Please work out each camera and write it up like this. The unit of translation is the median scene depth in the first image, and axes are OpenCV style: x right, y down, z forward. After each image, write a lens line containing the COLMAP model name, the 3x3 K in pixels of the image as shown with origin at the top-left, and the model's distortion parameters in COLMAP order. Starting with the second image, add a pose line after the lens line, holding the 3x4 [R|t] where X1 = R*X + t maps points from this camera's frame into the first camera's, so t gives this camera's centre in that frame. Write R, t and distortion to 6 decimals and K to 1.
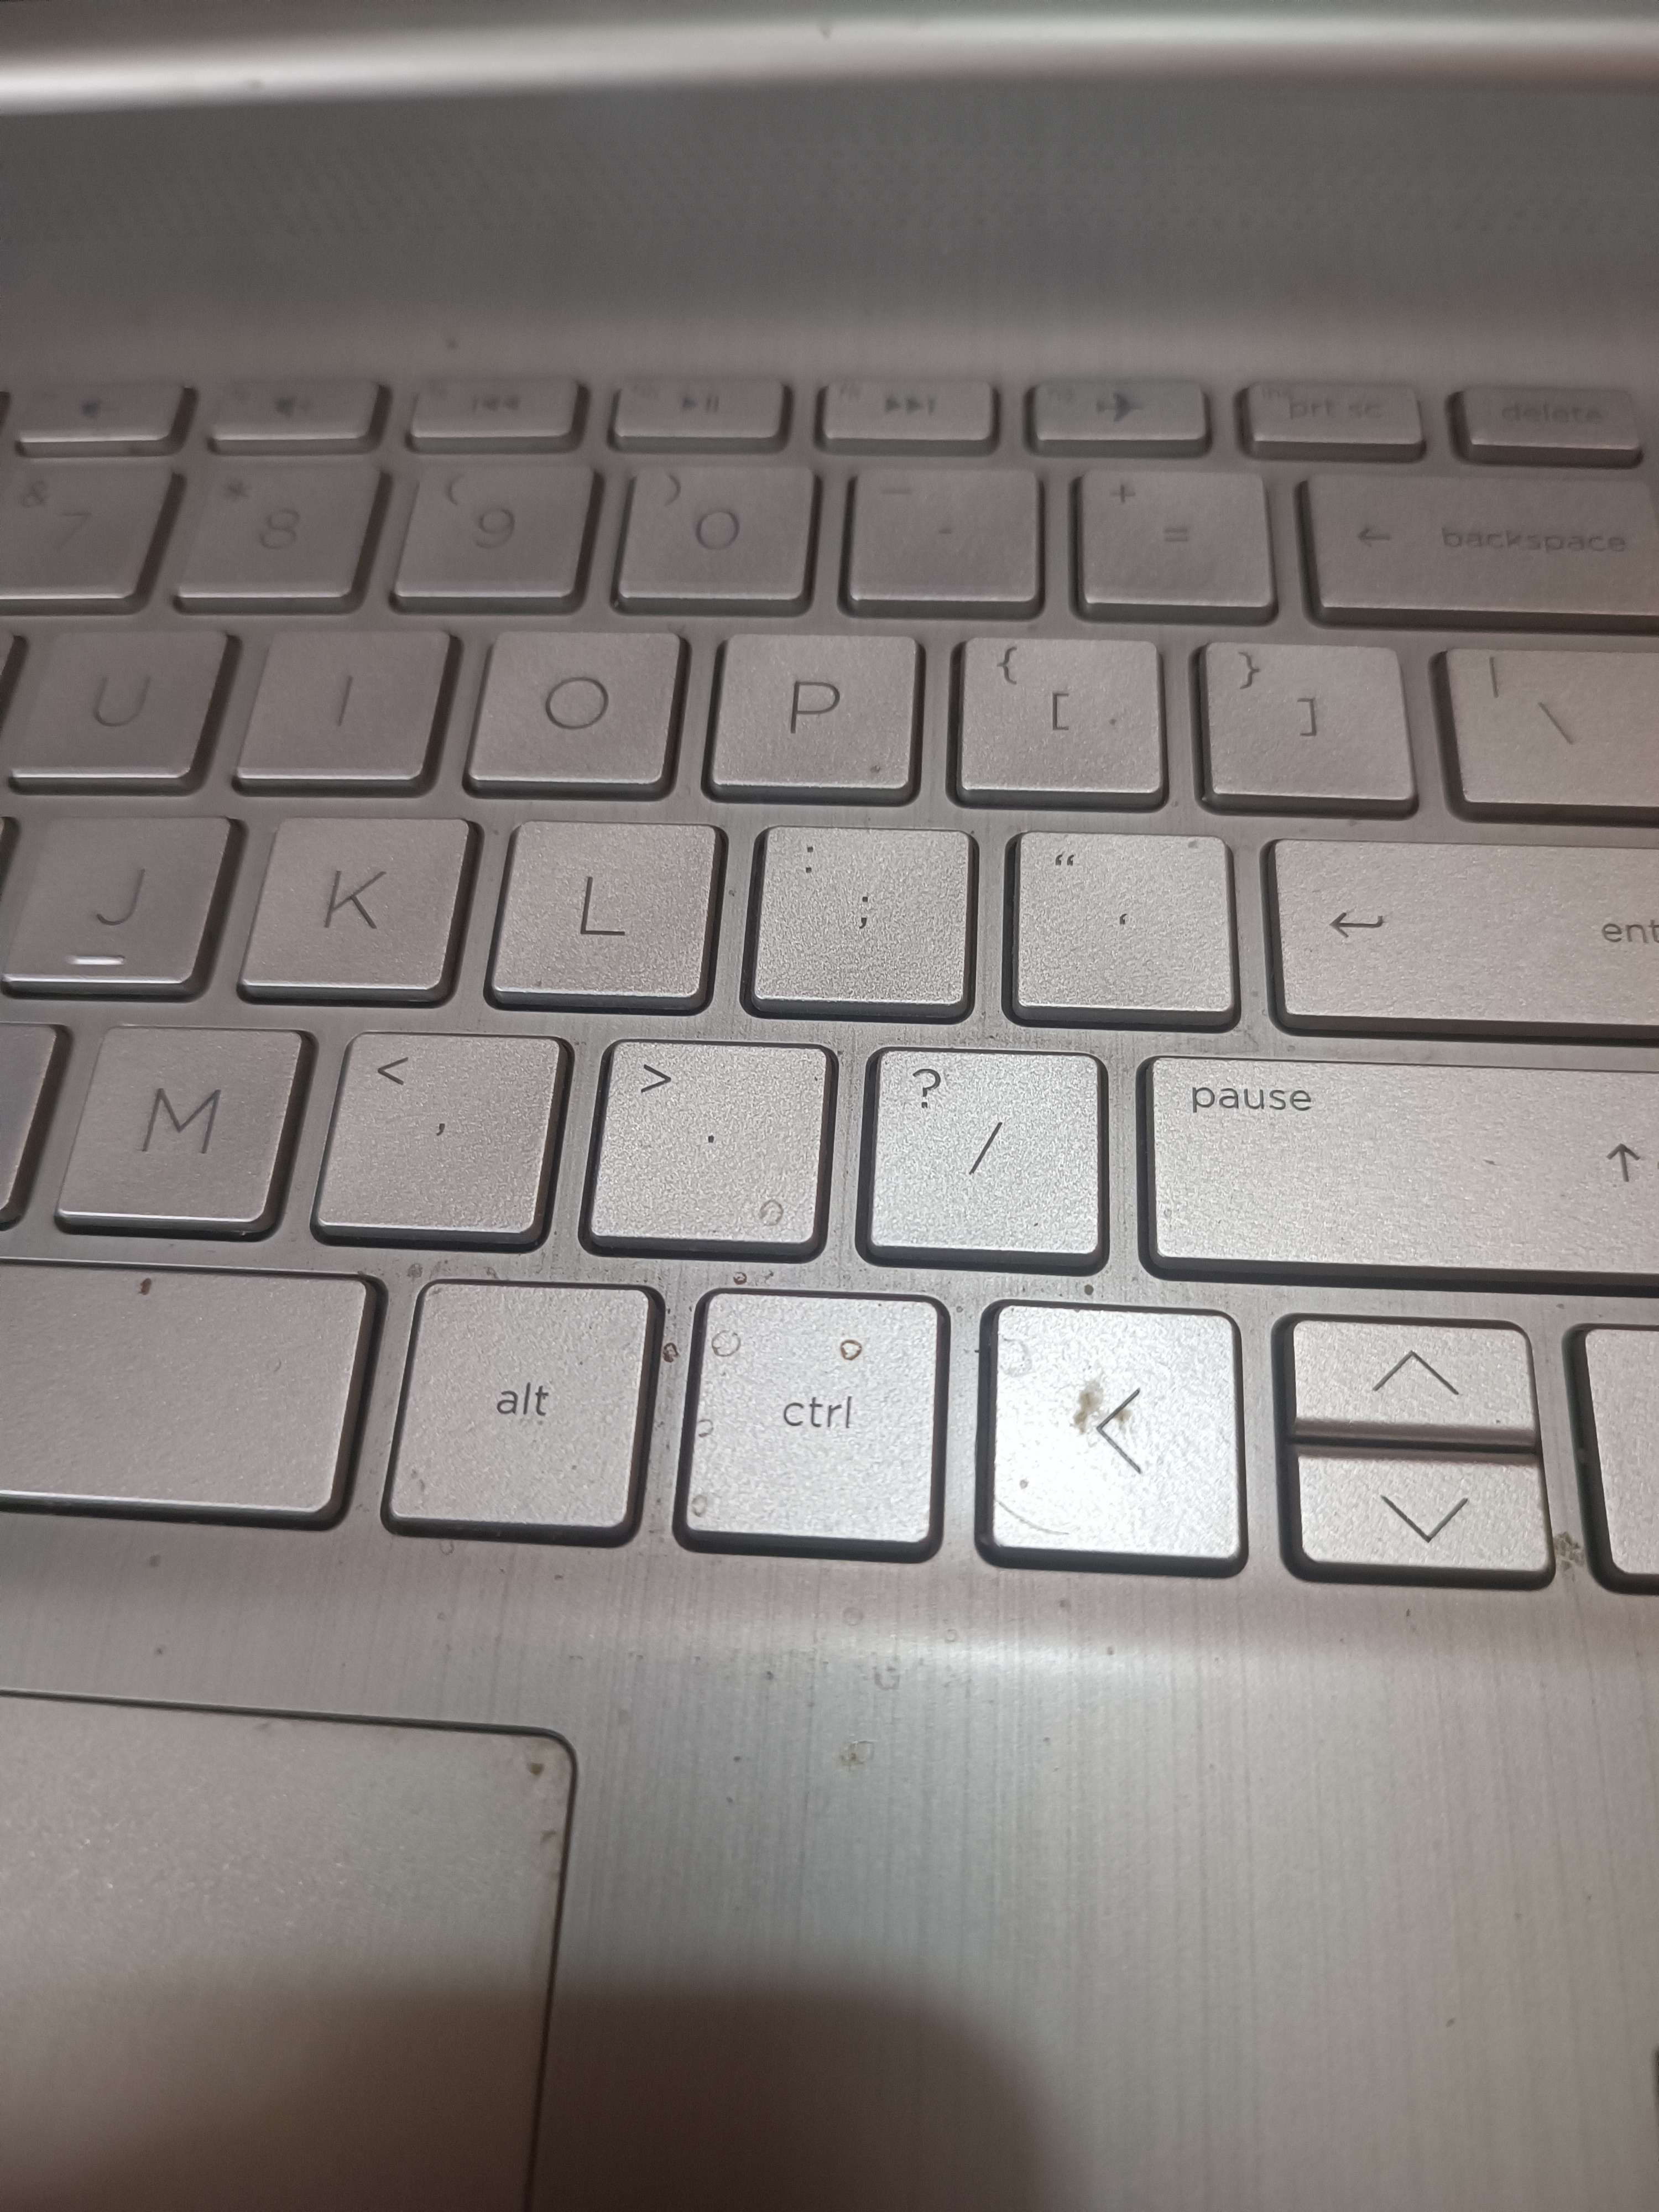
lens RADIAL K [[1691.7, 0, 829.5], [0, 1691.7, 1106.0], [0, 0, 1]] dist [-0.050832, 0.000870]
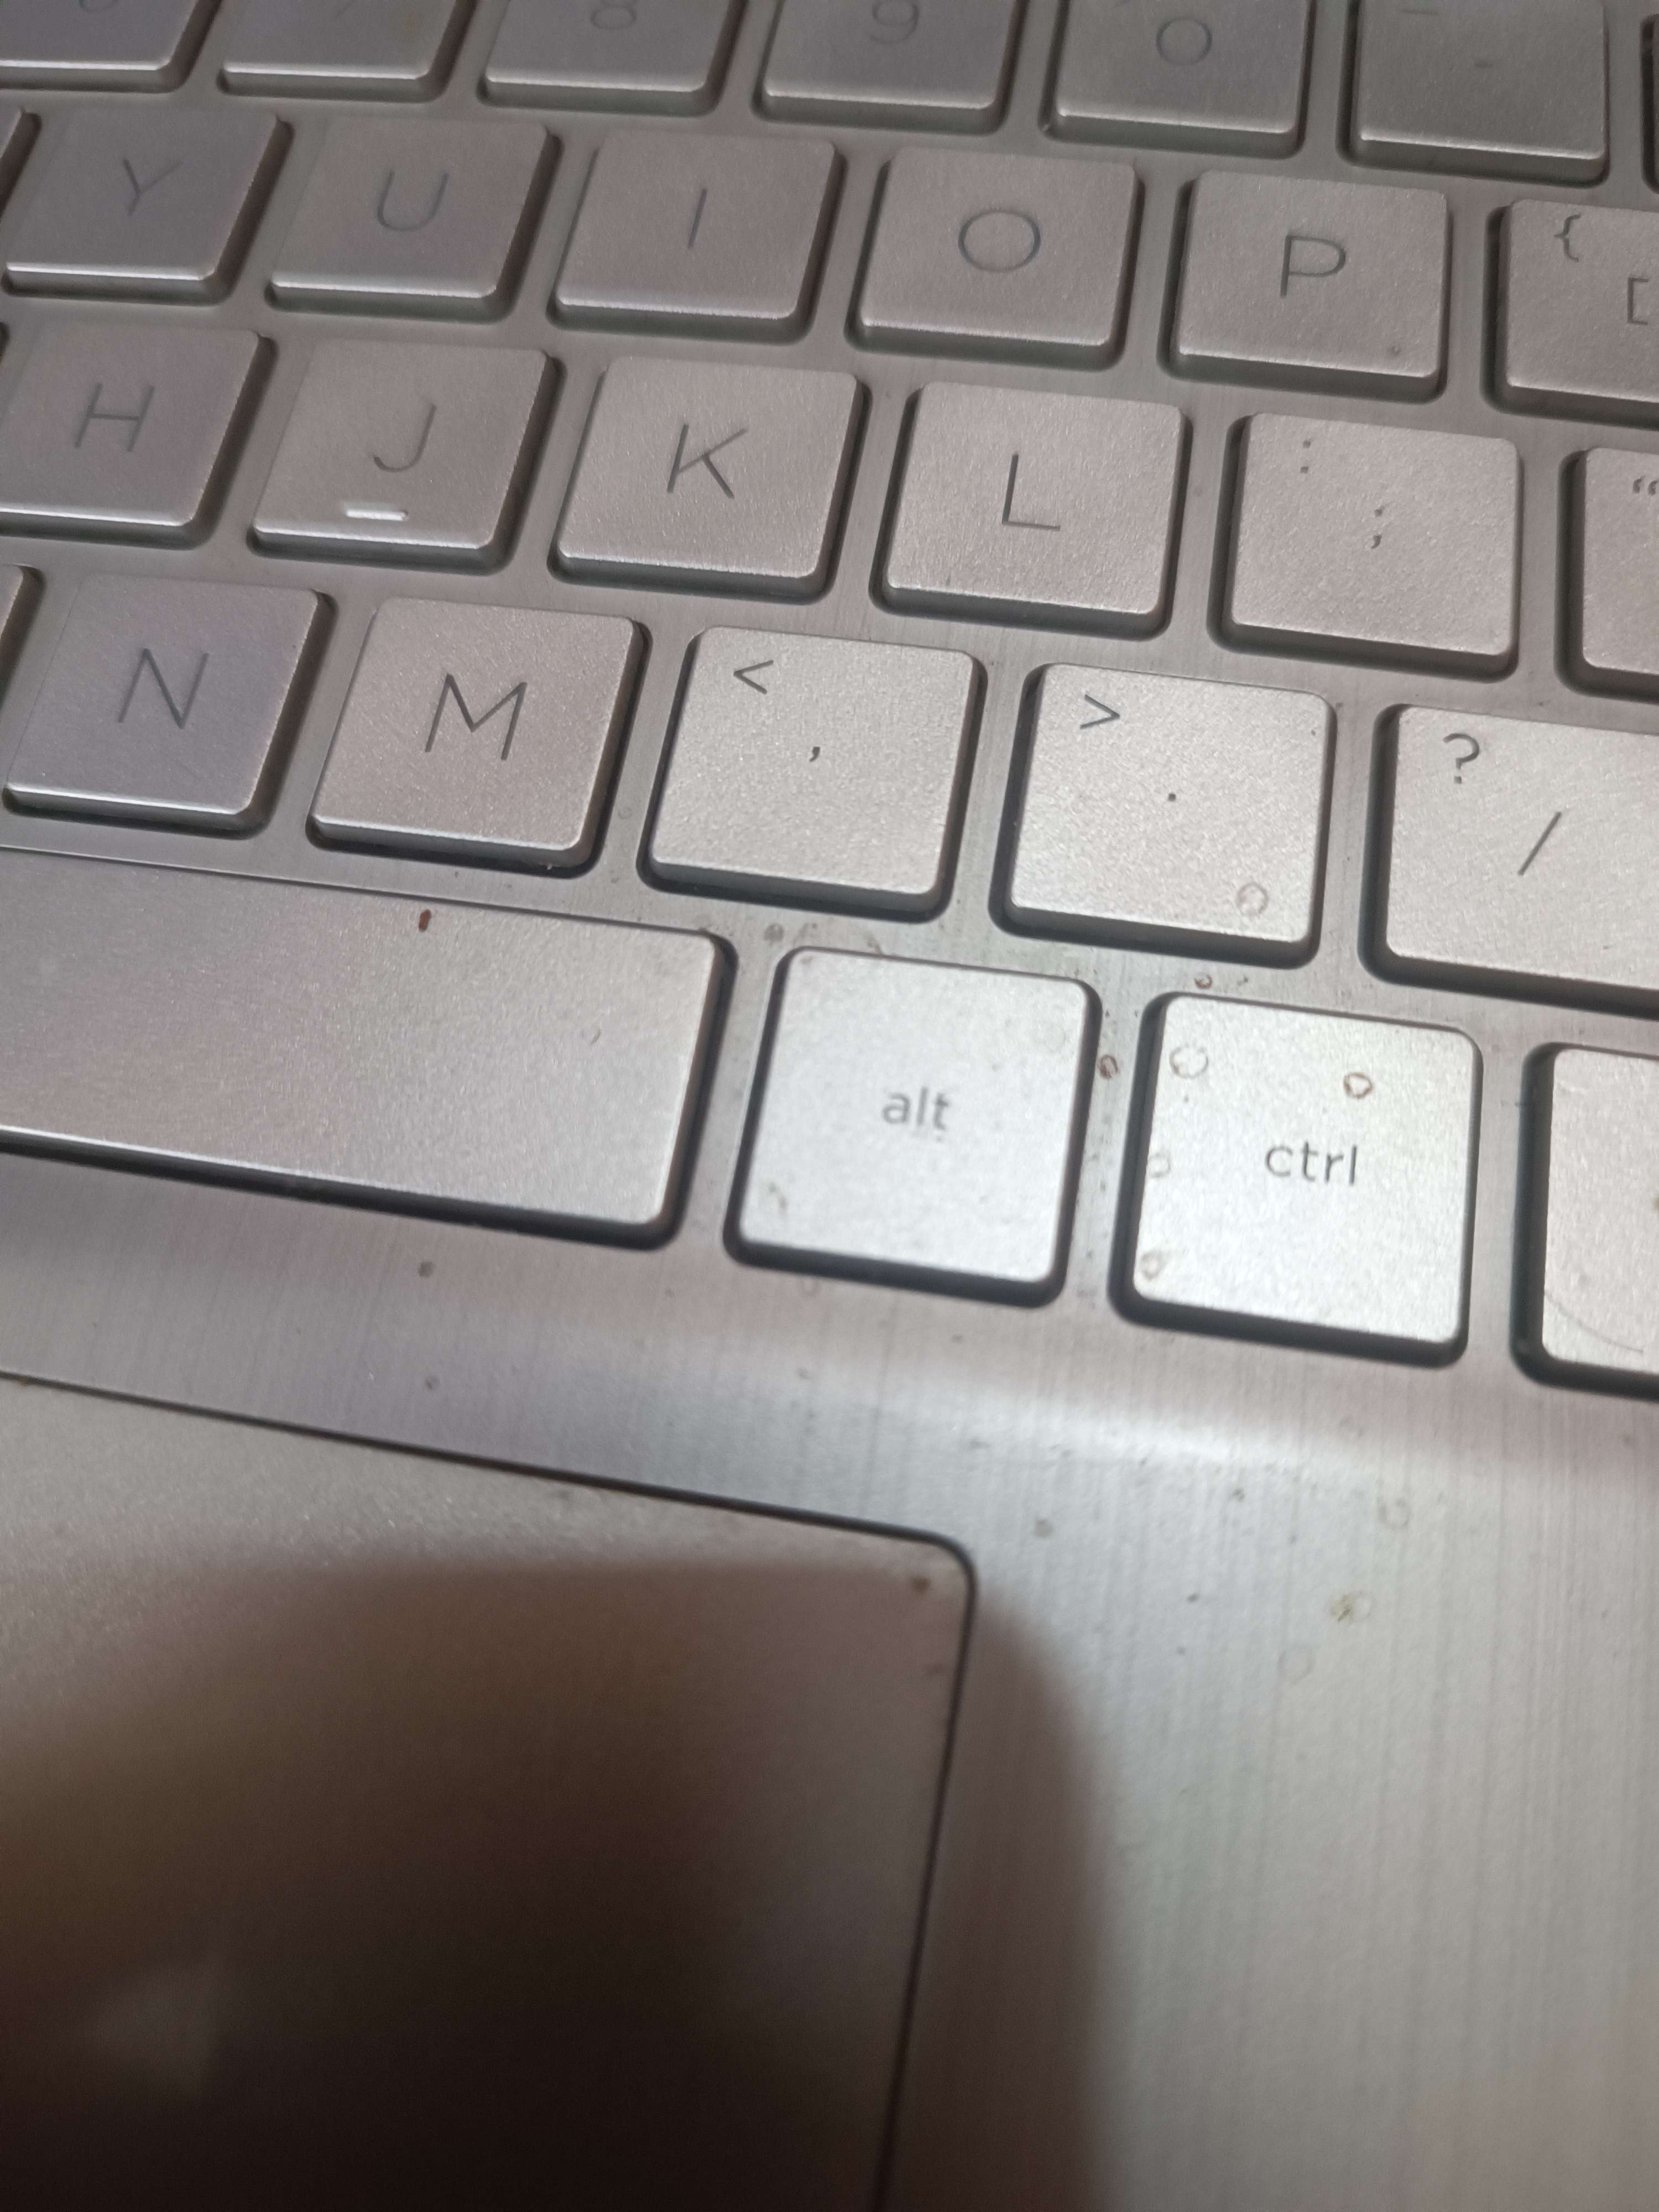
lens RADIAL K [[1697.0, 0, 835.5], [0, 1697.0, 1104.8], [0, 0, 1]] dist [-0.055355, 0.006589]
pose [[0.993784, 0.098768, -0.051355, -0.164761], [-0.092762, 0.989761, 0.108481, 0.086017], [0.061544, -0.103043, 0.992771, 0.219902]]
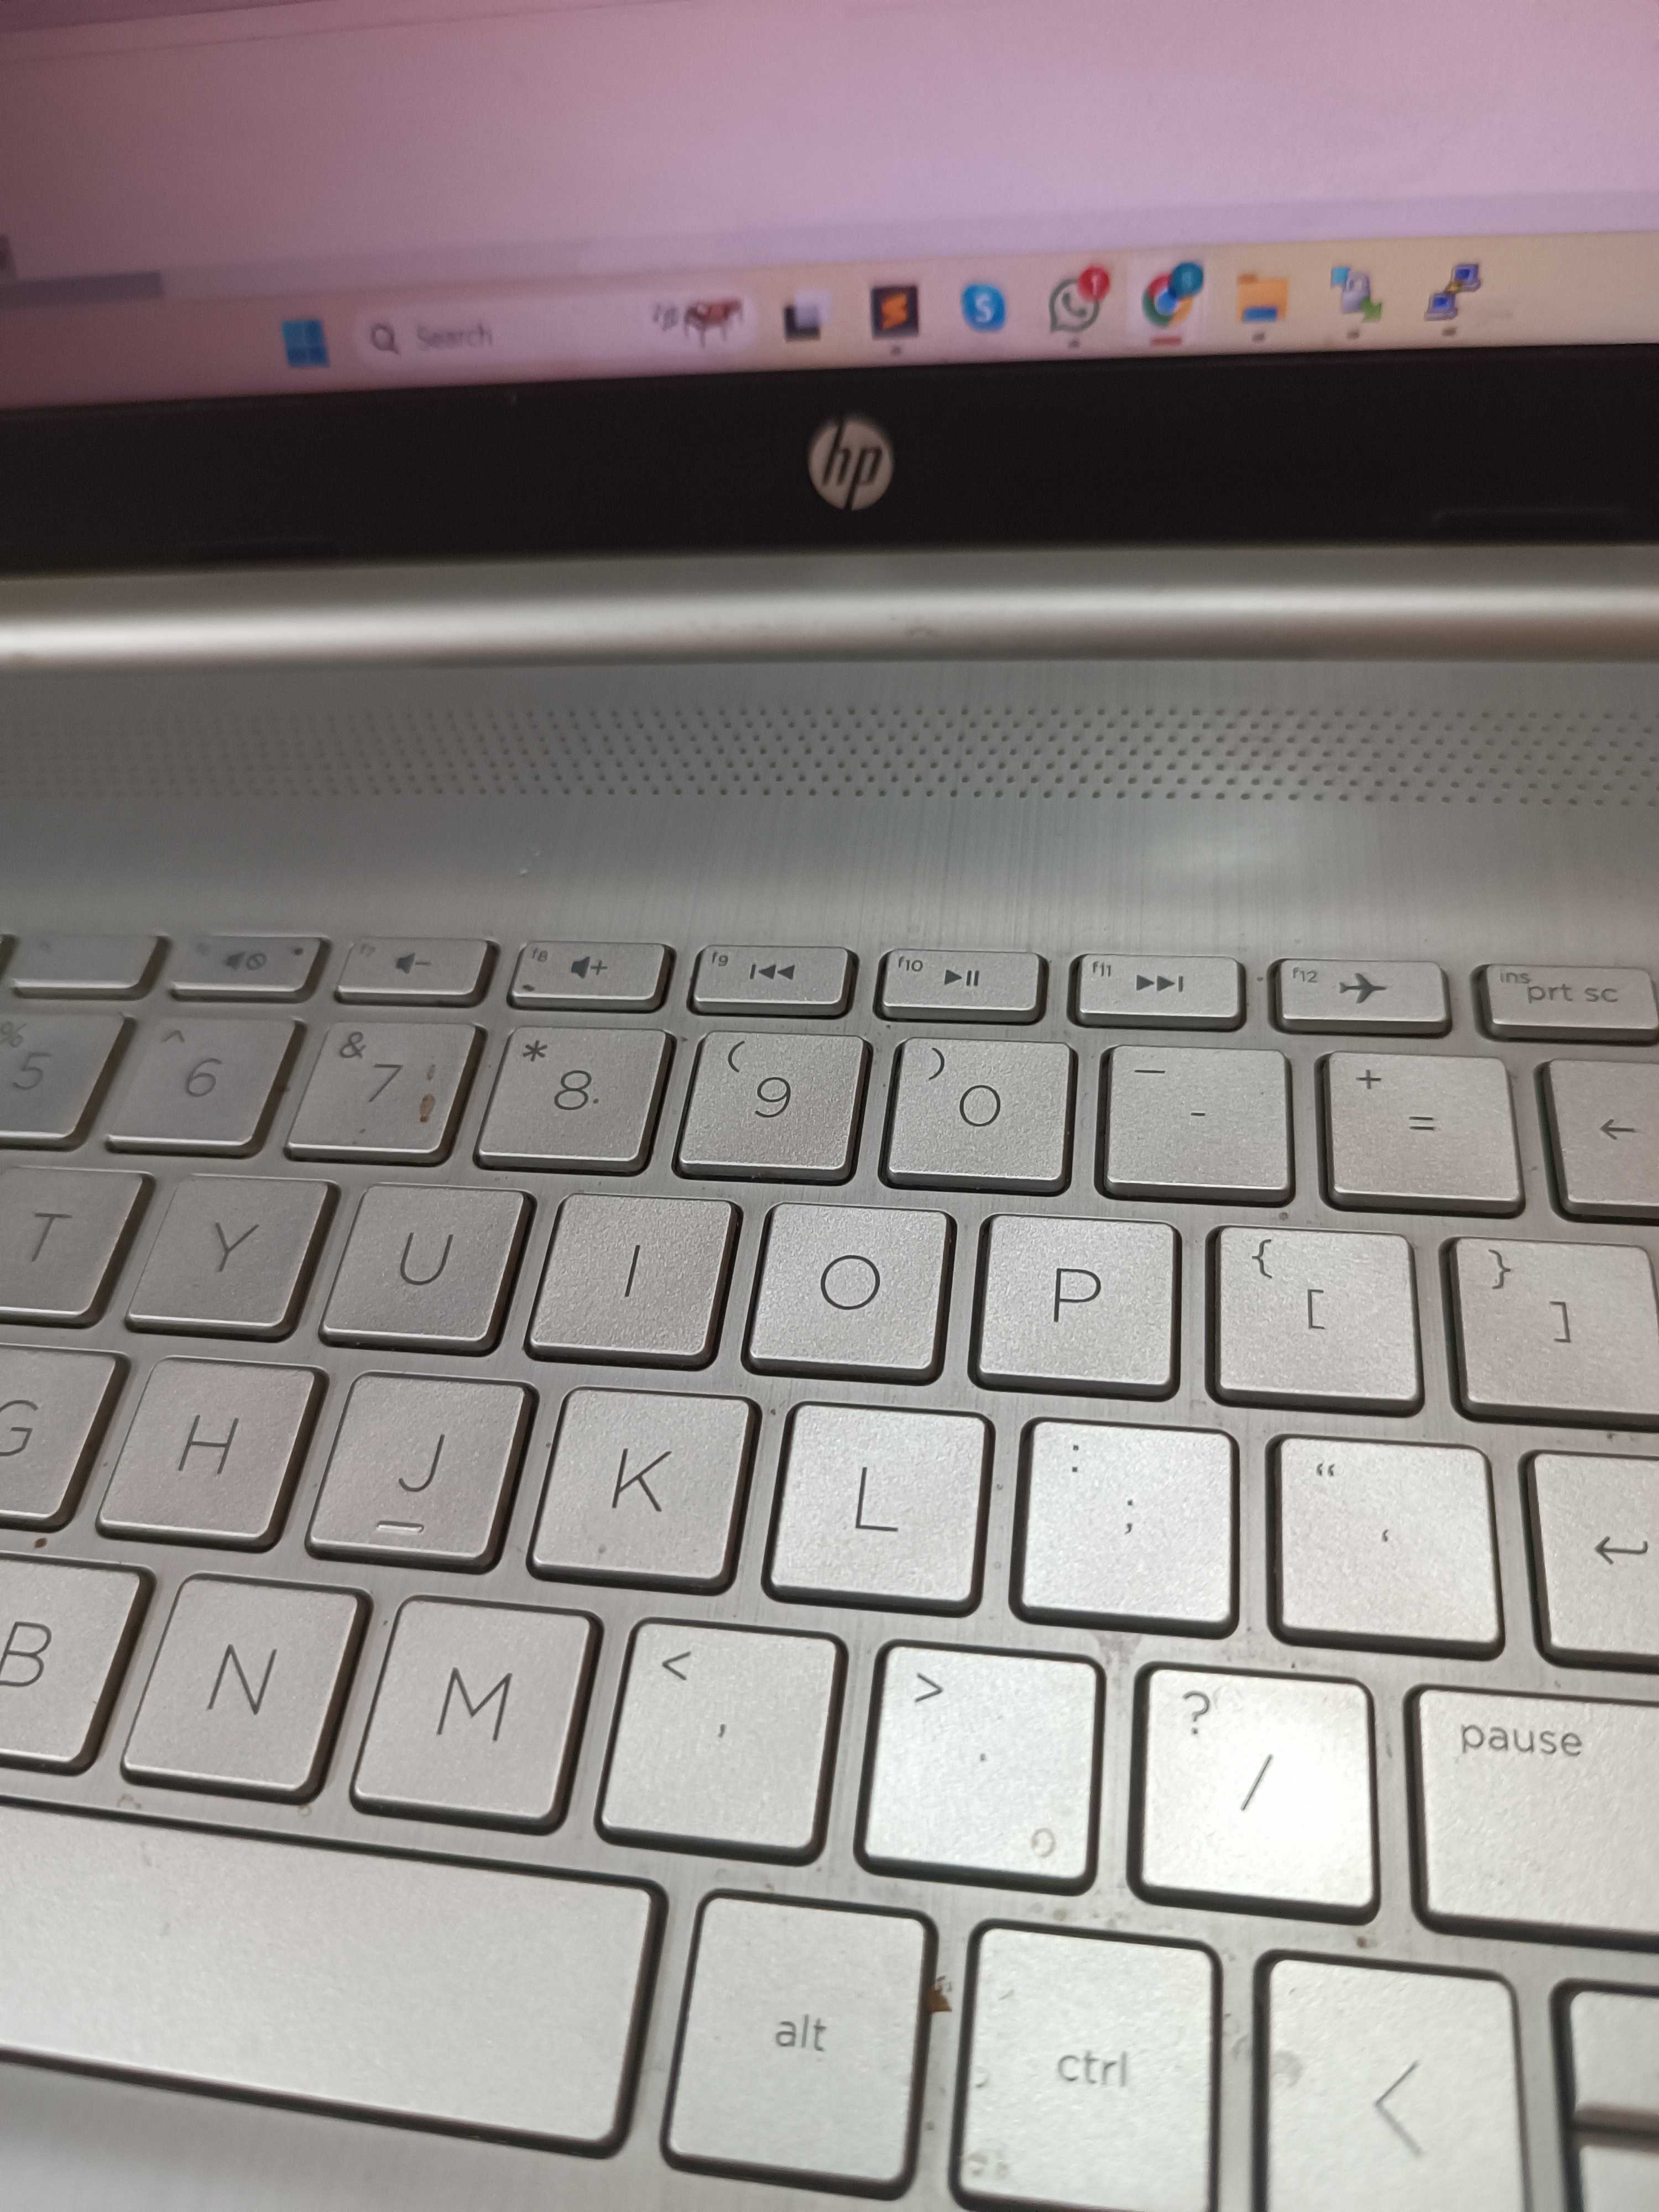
lens RADIAL K [[1691.7, 0, 829.5], [0, 1691.7, 1106.0], [0, 0, 1]] dist [-0.050832, 0.000870]
pose [[0.995617, 0.019483, -0.091473, -0.076442], [-0.033755, 0.986992, -0.157185, -0.204153], [0.087221, 0.159584, 0.983324, -0.074227]]
